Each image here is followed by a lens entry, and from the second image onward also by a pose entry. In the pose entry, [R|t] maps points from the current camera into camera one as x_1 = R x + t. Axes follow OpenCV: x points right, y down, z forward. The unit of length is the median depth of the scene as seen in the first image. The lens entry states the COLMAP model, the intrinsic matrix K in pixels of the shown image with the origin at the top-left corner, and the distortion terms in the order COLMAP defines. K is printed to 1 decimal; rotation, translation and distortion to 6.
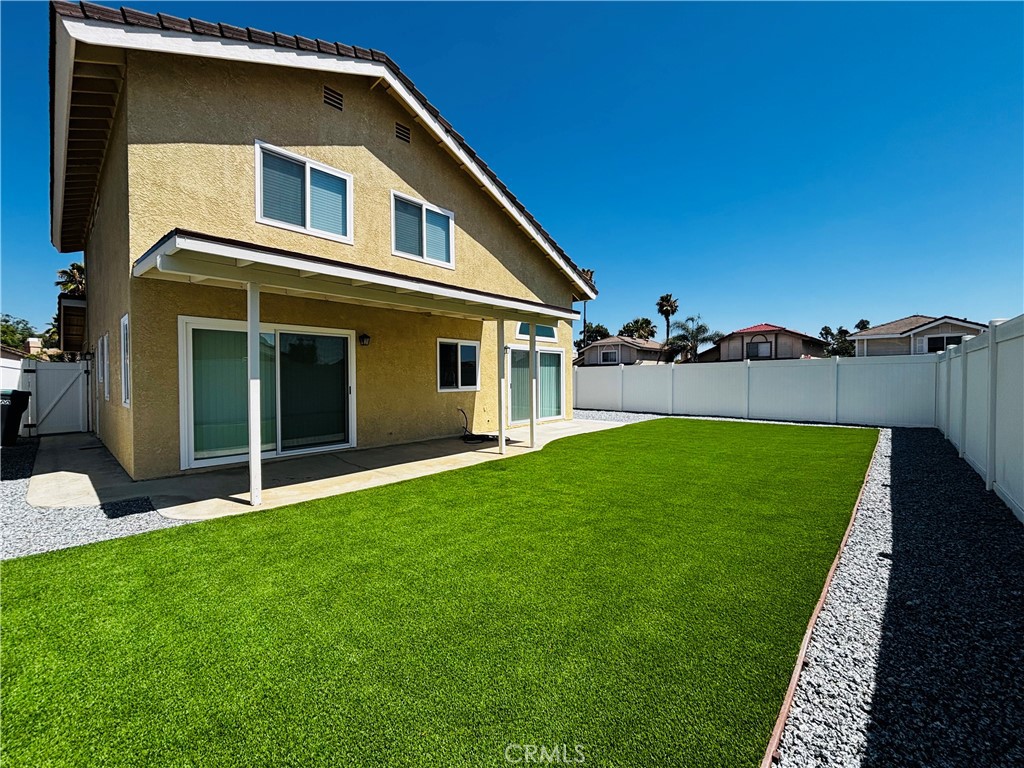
lens RADIAL K [[415.6, 0, 508.2], [0, 415.6, 383.8], [0, 0, 1]] dist [-0.000333, -0.000179]
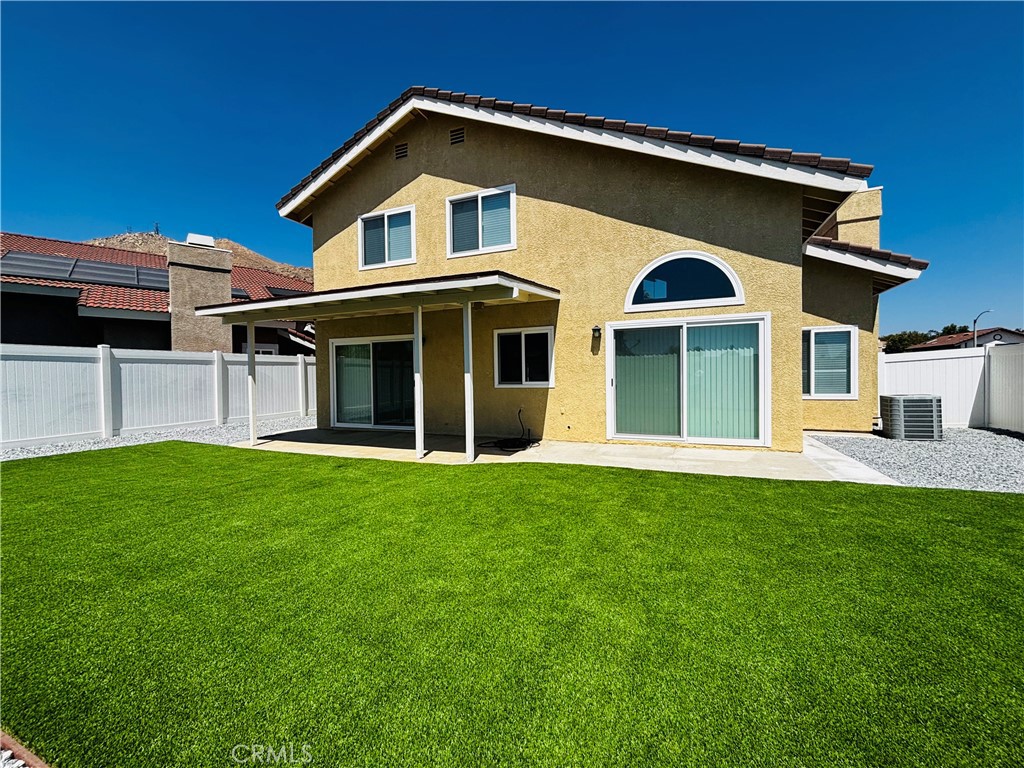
lens RADIAL K [[415.6, 0, 508.2], [0, 415.6, 383.8], [0, 0, 1]] dist [-0.000333, -0.000179]
pose [[0.342625, 0.017831, -0.939303, 0.722227], [0.000955, 0.999813, 0.019328, -0.006675], [0.939472, -0.007519, 0.342543, 0.709684]]
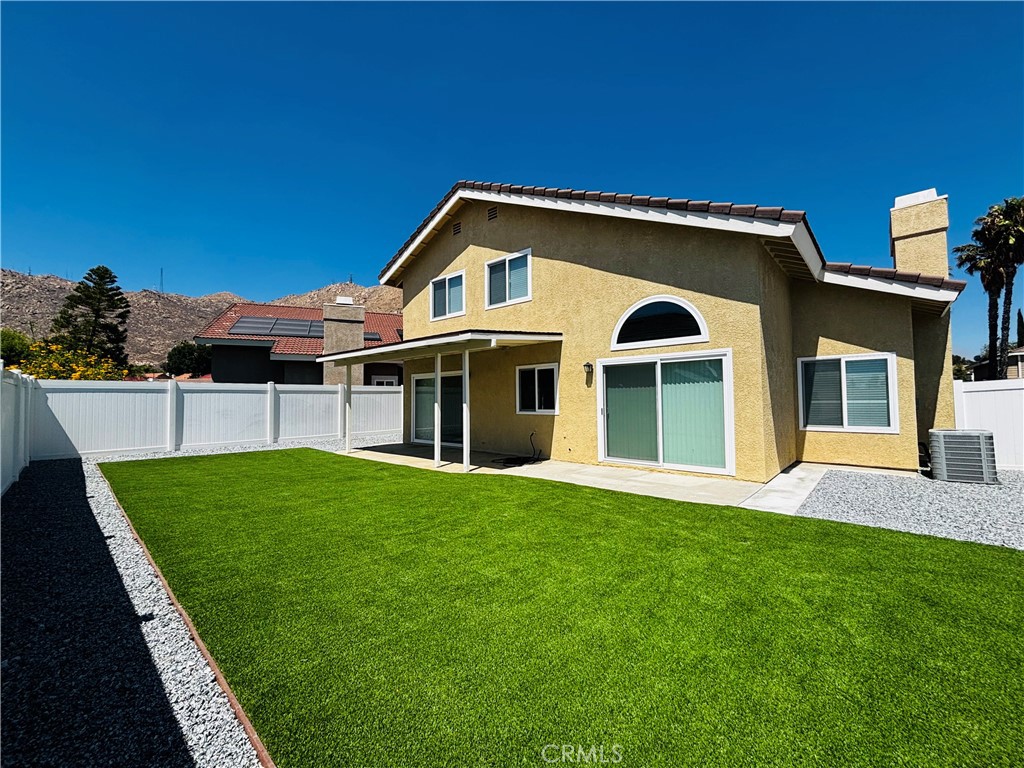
lens RADIAL K [[412.8, 0, 511.4], [0, 412.8, 385.1], [0, 0, 1]] dist [0.031024, -0.018325]
pose [[0.020207, -0.031299, -0.999306, 0.962038], [-0.002422, 0.999505, -0.031355, -0.023490], [0.999793, 0.003054, 0.020121, 0.965728]]
